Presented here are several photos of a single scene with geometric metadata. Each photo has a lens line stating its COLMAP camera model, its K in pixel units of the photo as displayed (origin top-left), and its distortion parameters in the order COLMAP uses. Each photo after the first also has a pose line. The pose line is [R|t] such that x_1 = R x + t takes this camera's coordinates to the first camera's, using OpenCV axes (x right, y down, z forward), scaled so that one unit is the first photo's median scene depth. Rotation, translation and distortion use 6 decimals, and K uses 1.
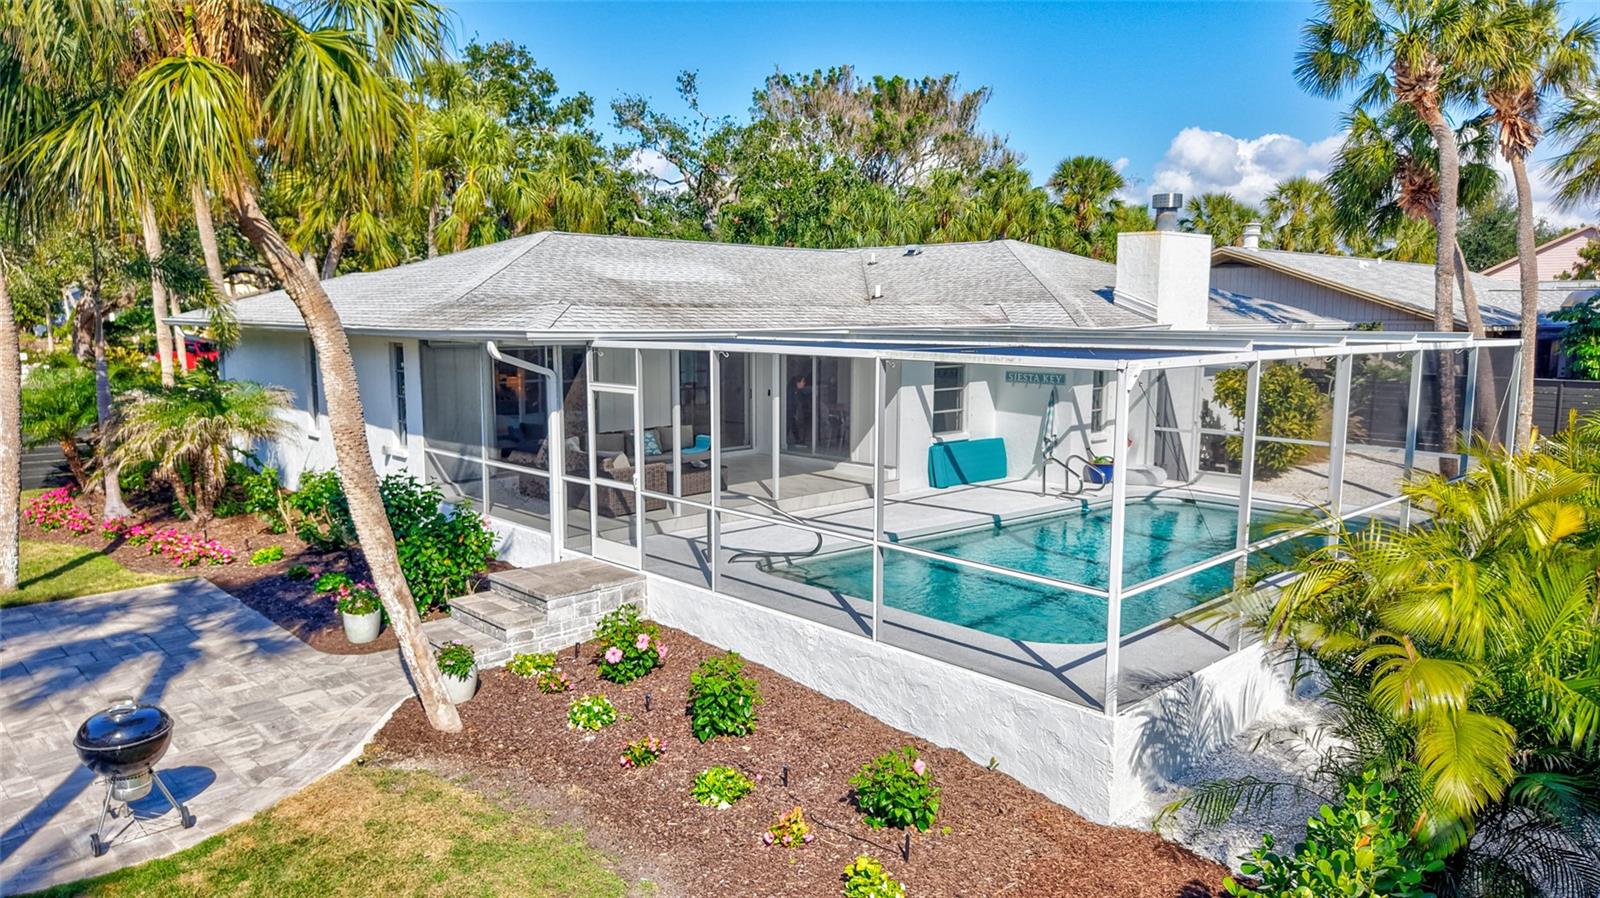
lens RADIAL K [[1064.1, 0, 800.0], [0, 1064.1, 449.0], [0, 0, 1]] dist [0.067241, -0.078322]
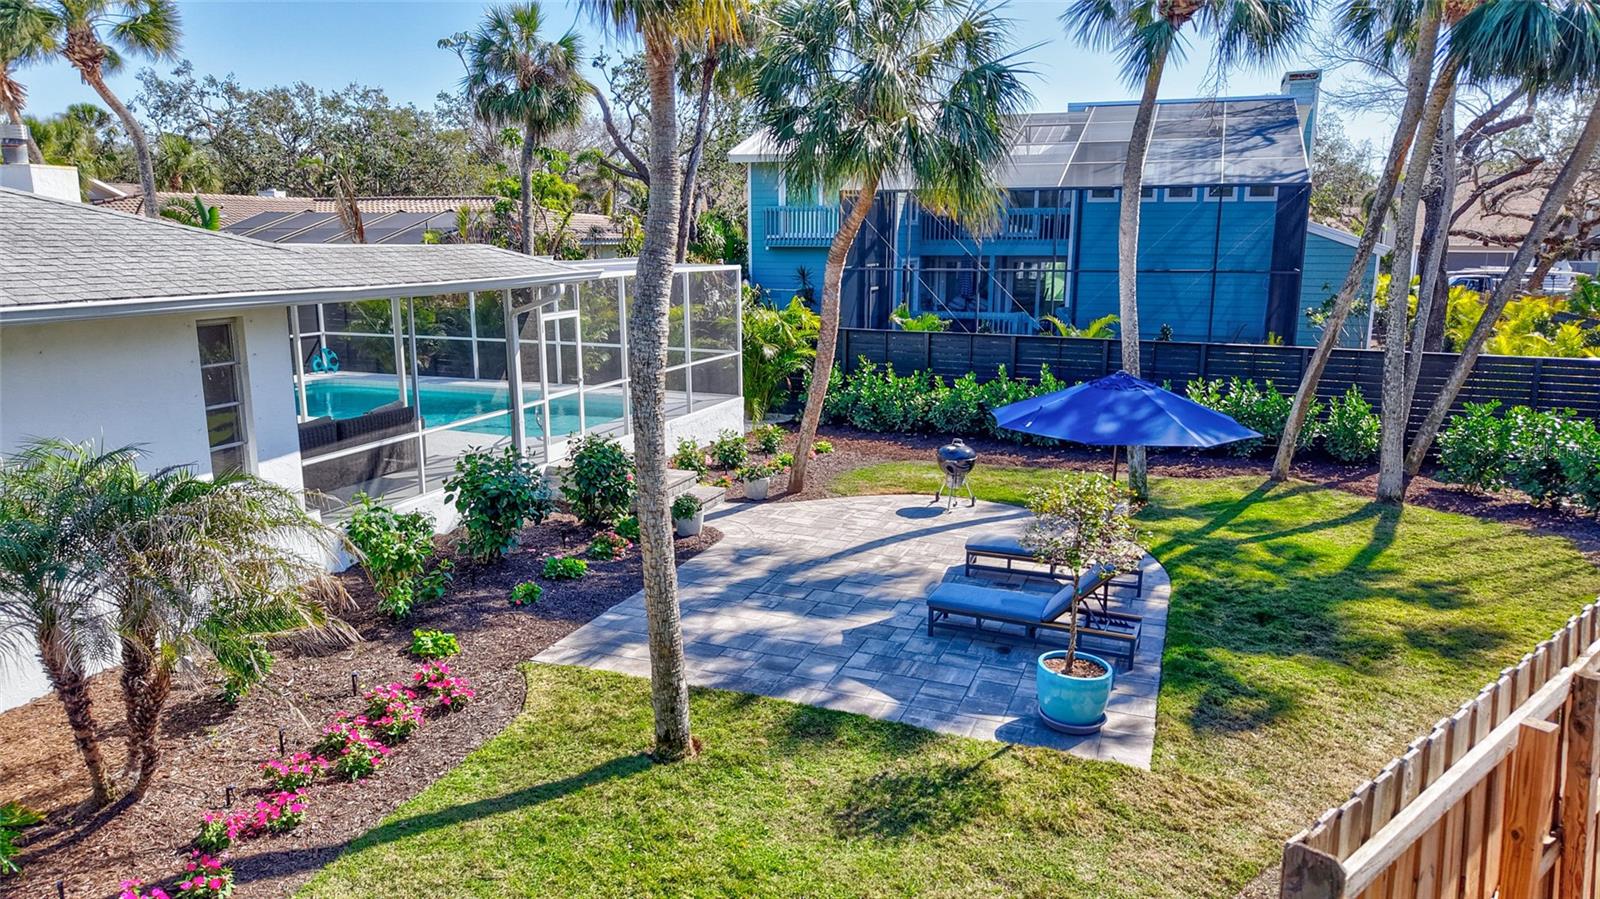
lens RADIAL K [[1091.0, 0, 766.9], [0, 1091.0, 452.7], [0, 0, 1]] dist [0.023314, -0.001838]
pose [[-0.449980, -0.172993, 0.876123, -0.968735], [0.121088, 0.960179, 0.251781, -0.133697], [-0.884791, 0.219384, -0.411114, 0.920112]]
